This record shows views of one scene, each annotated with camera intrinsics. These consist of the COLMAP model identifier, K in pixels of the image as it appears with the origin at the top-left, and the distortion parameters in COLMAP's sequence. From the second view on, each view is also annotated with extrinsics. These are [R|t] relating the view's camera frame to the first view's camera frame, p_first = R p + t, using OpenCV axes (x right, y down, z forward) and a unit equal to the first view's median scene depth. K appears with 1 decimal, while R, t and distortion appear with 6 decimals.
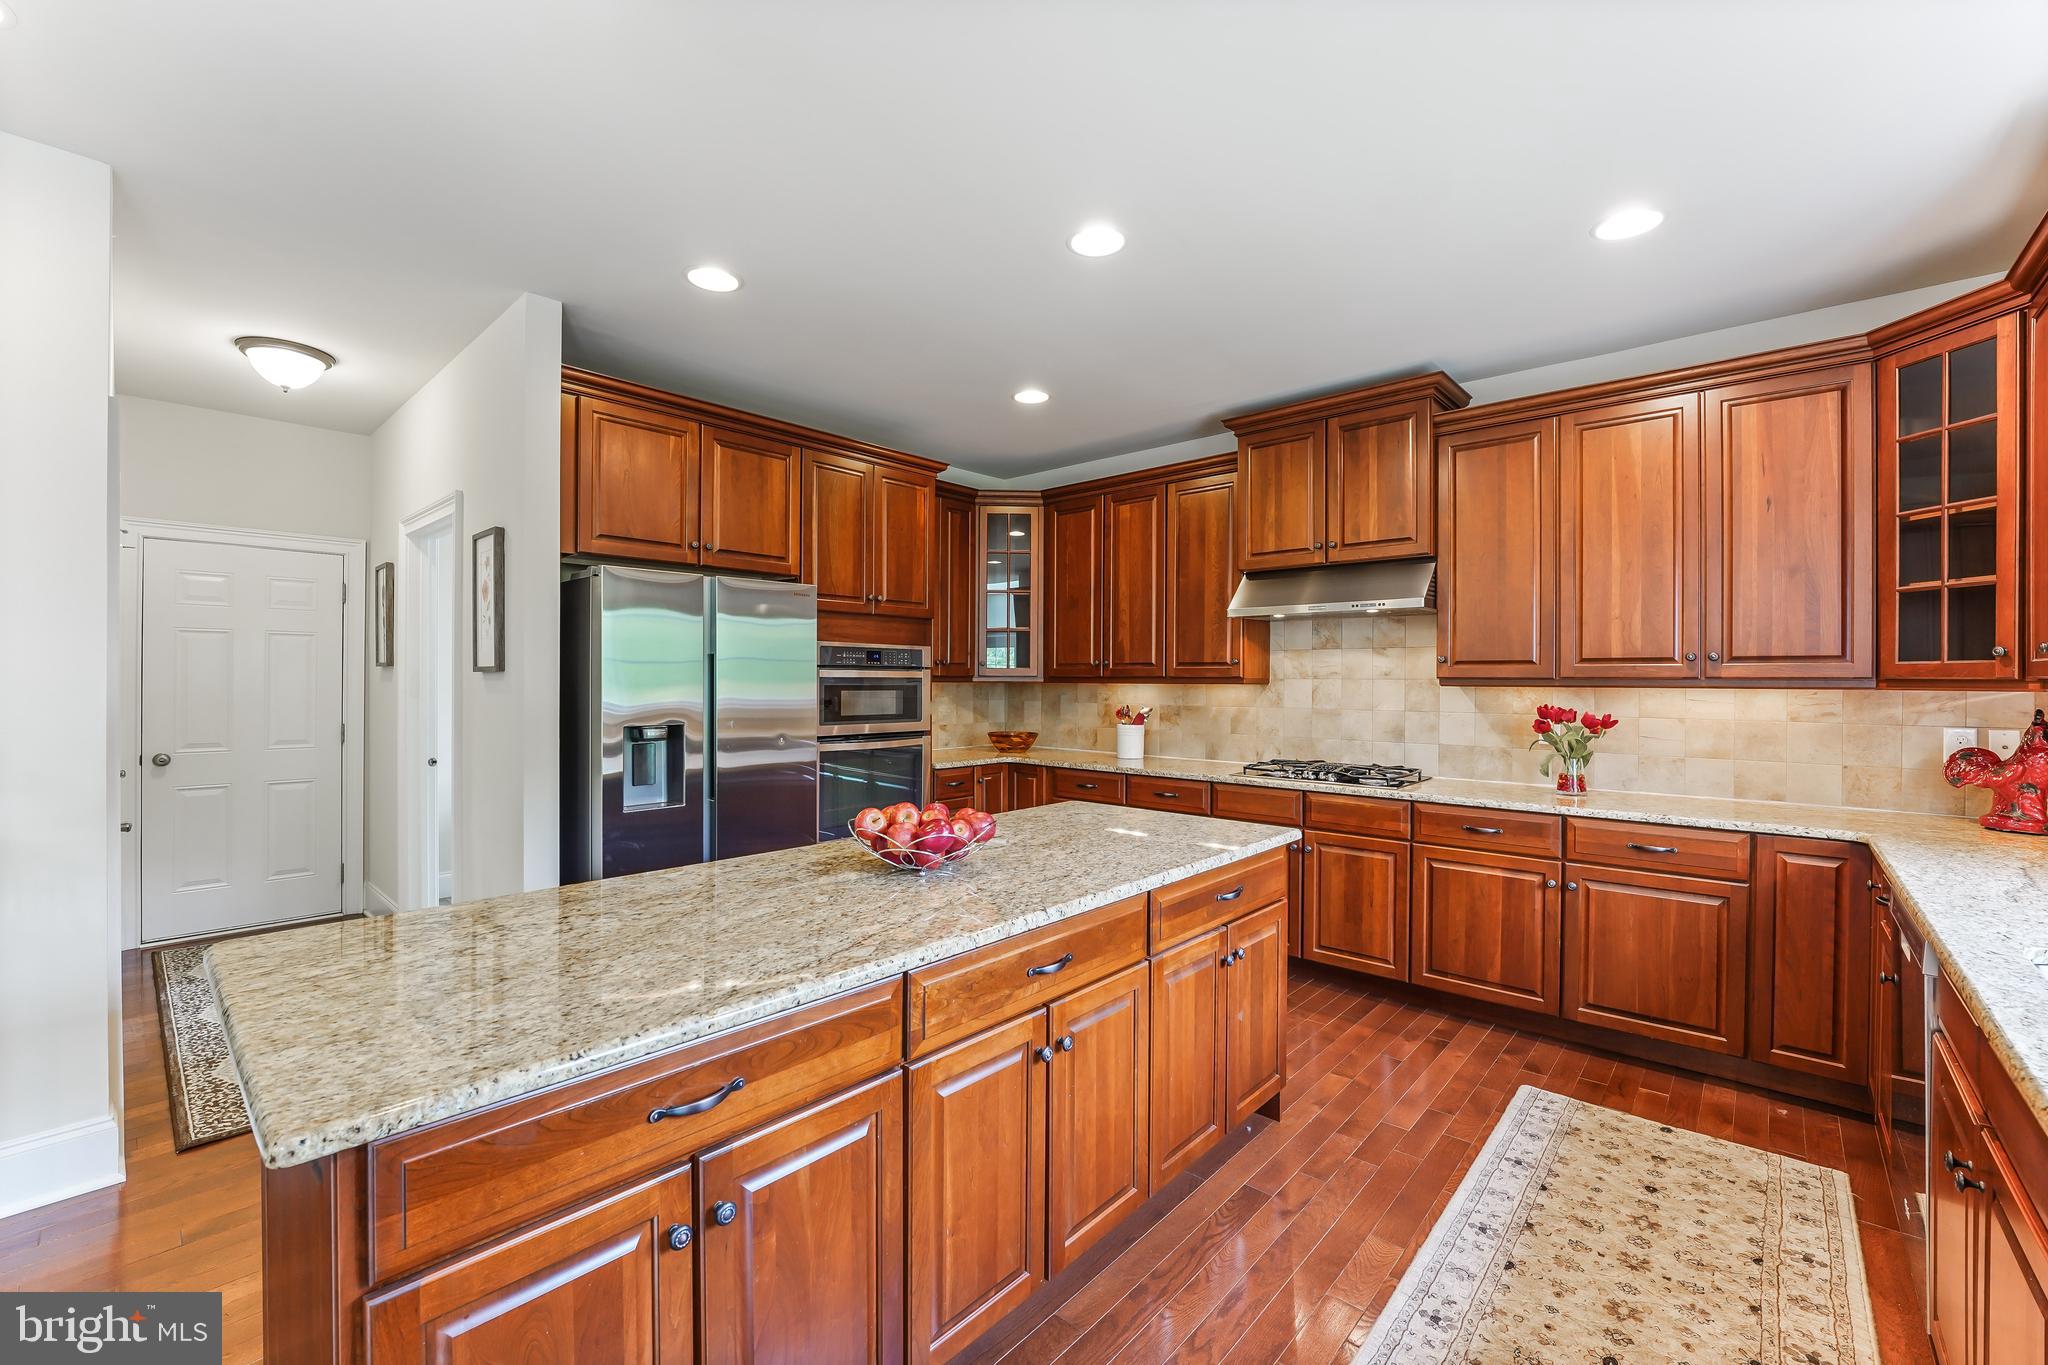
lens RADIAL K [[845.5, 0, 1009.9], [0, 845.5, 677.4], [0, 0, 1]] dist [-0.020472, 0.001846]
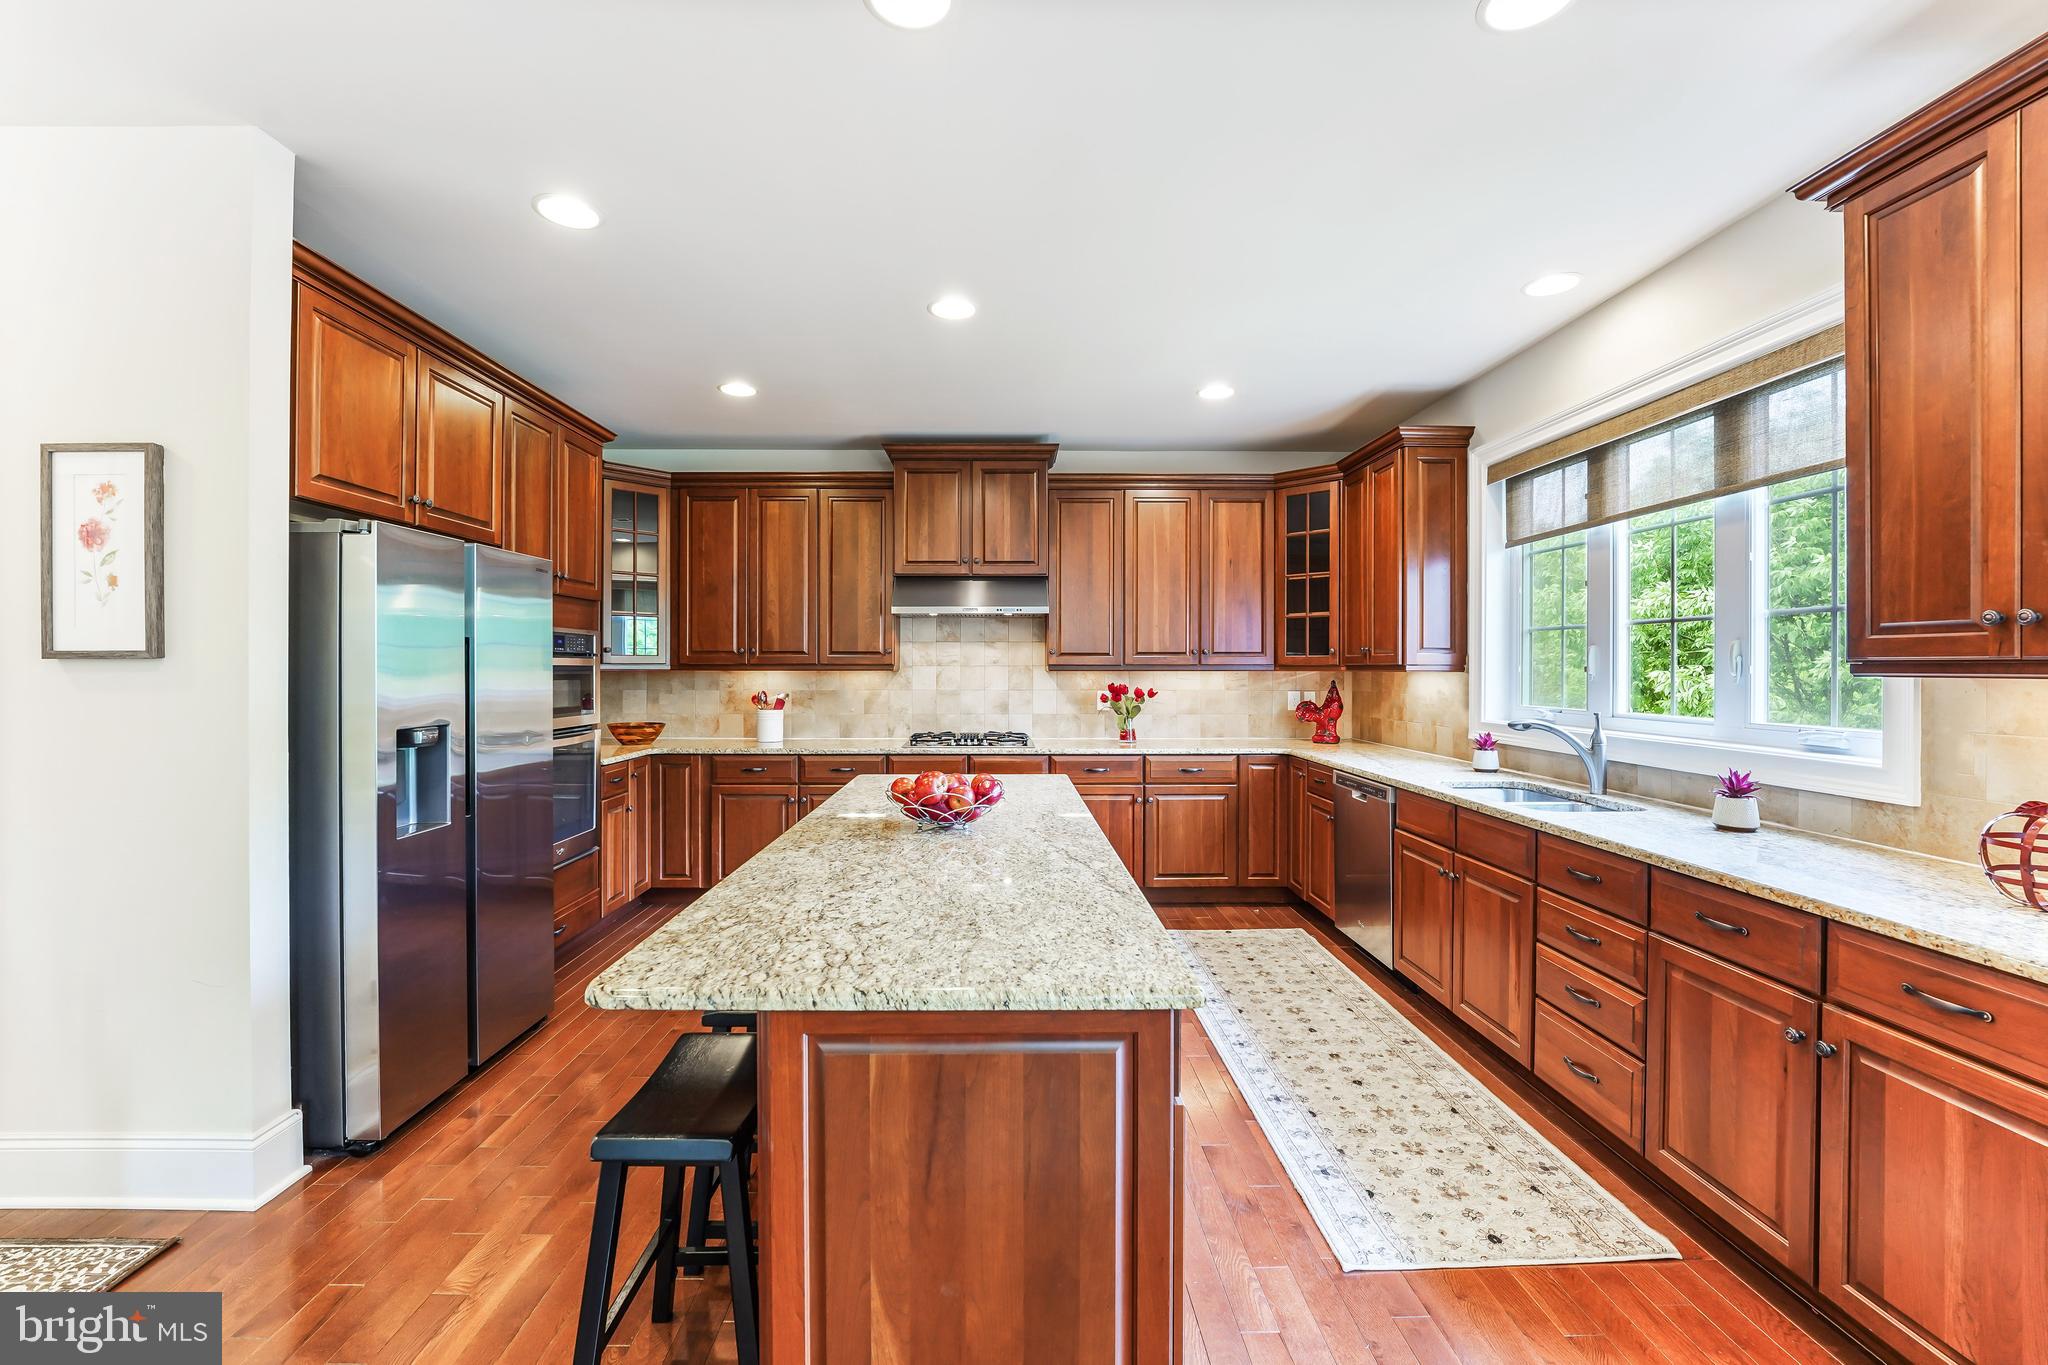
lens RADIAL K [[845.5, 0, 1008.1], [0, 845.5, 665.1], [0, 0, 1]] dist [-0.020472, 0.001846]
pose [[0.729303, -0.001736, 0.684188, -0.521851], [0.001146, 0.999998, 0.001316, -0.001087], [-0.684190, -0.000175, 0.729304, 0.040866]]
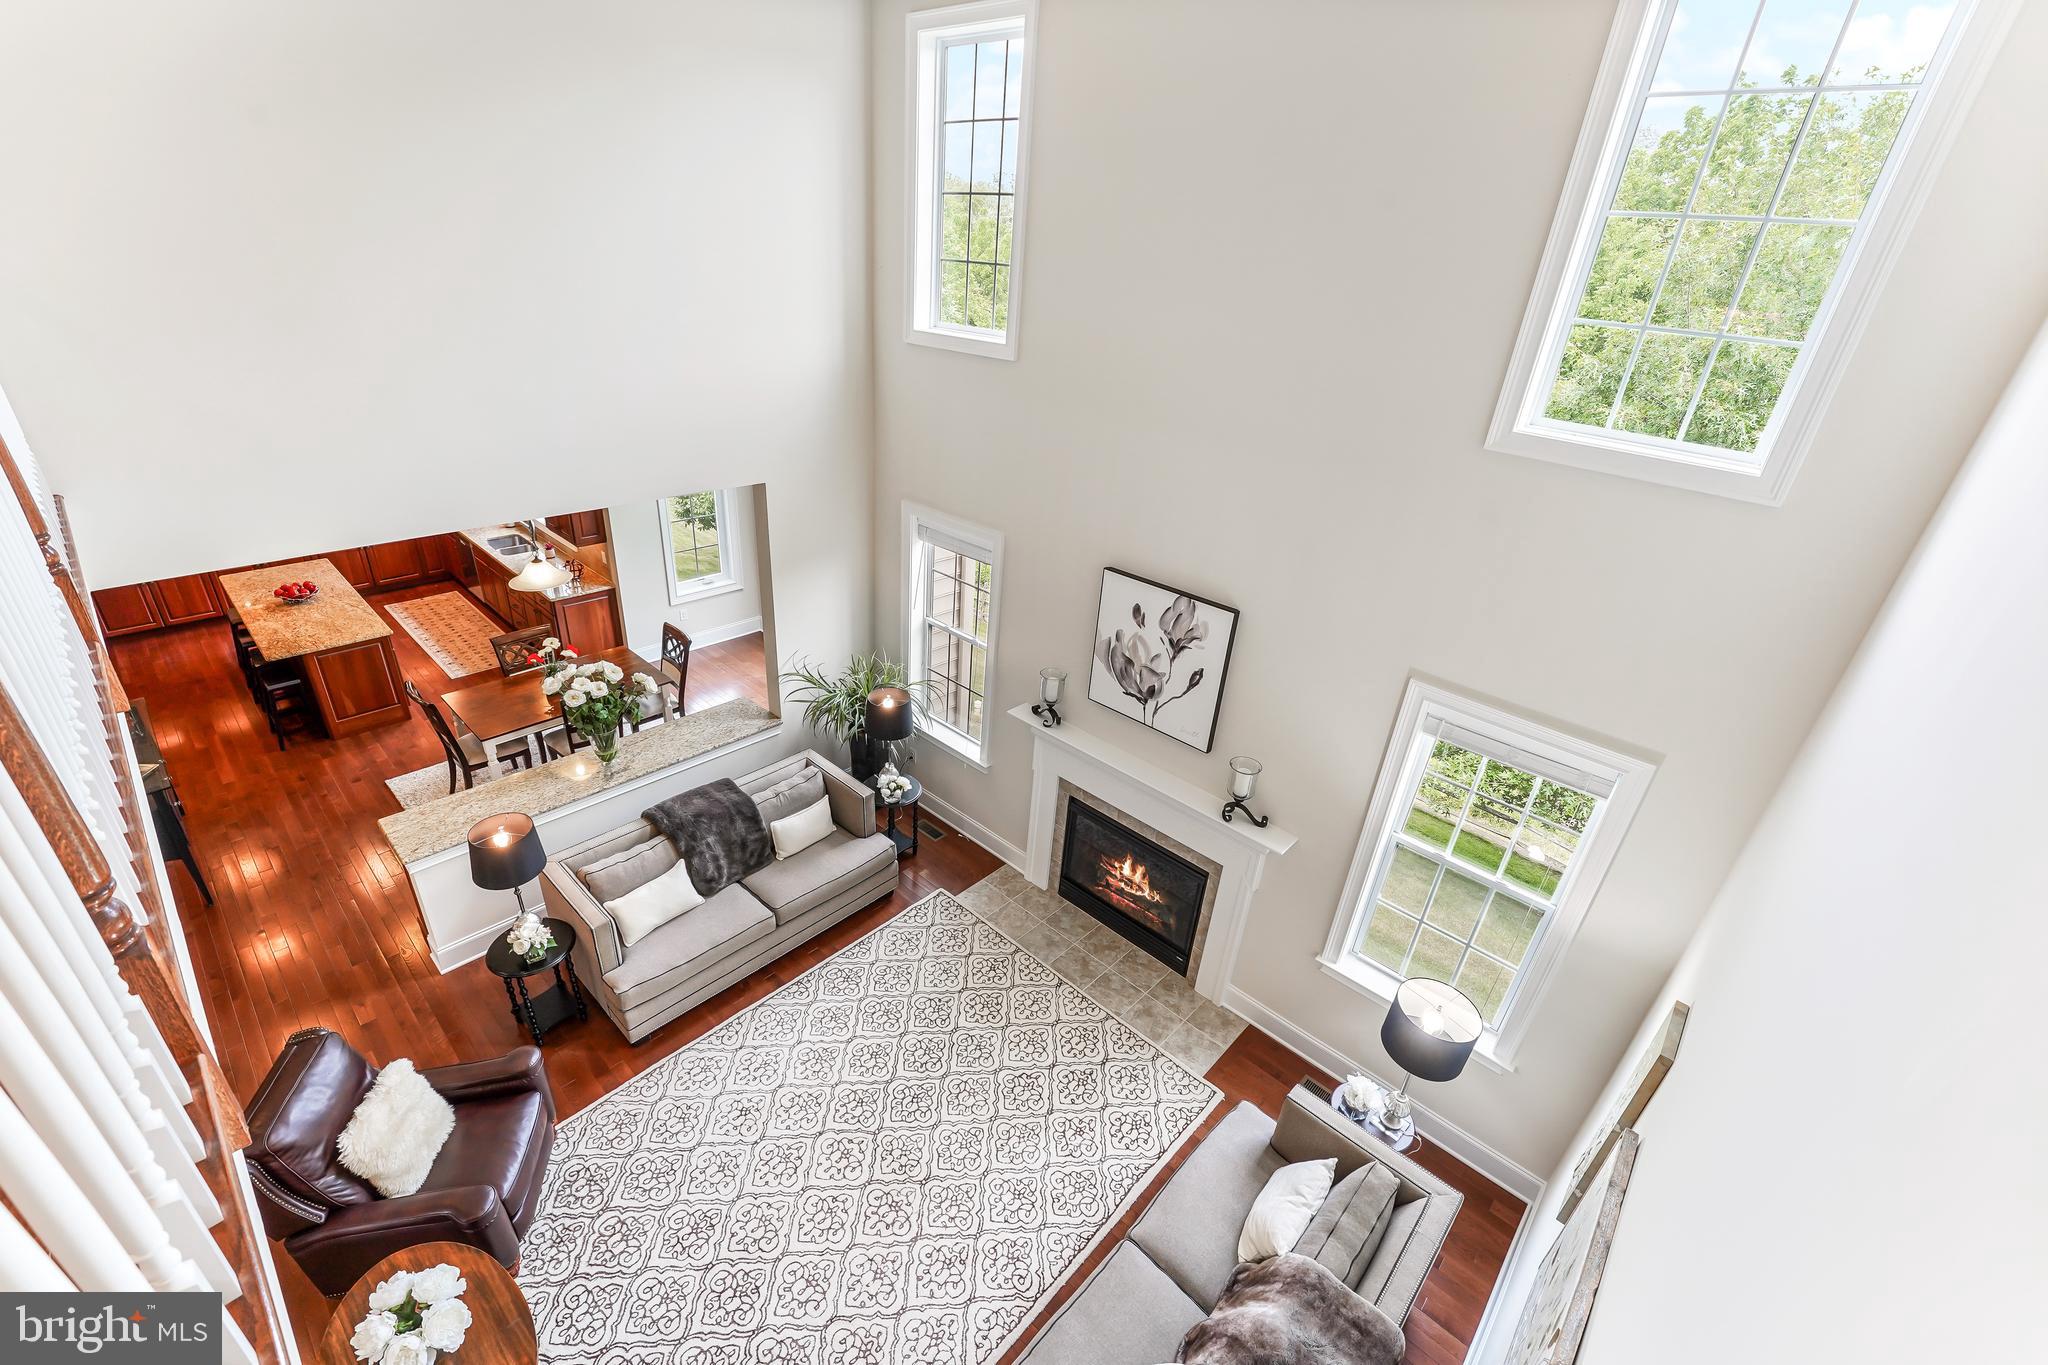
lens RADIAL K [[845.5, 0, 1023.3], [0, 845.5, 685.4], [0, 0, 1]] dist [-0.020472, 0.001846]
pose [[0.005740, -0.465036, 0.885273, -2.221042], [-0.073222, 0.882716, 0.464168, -0.881798], [-0.997299, -0.067486, -0.028984, -1.357881]]
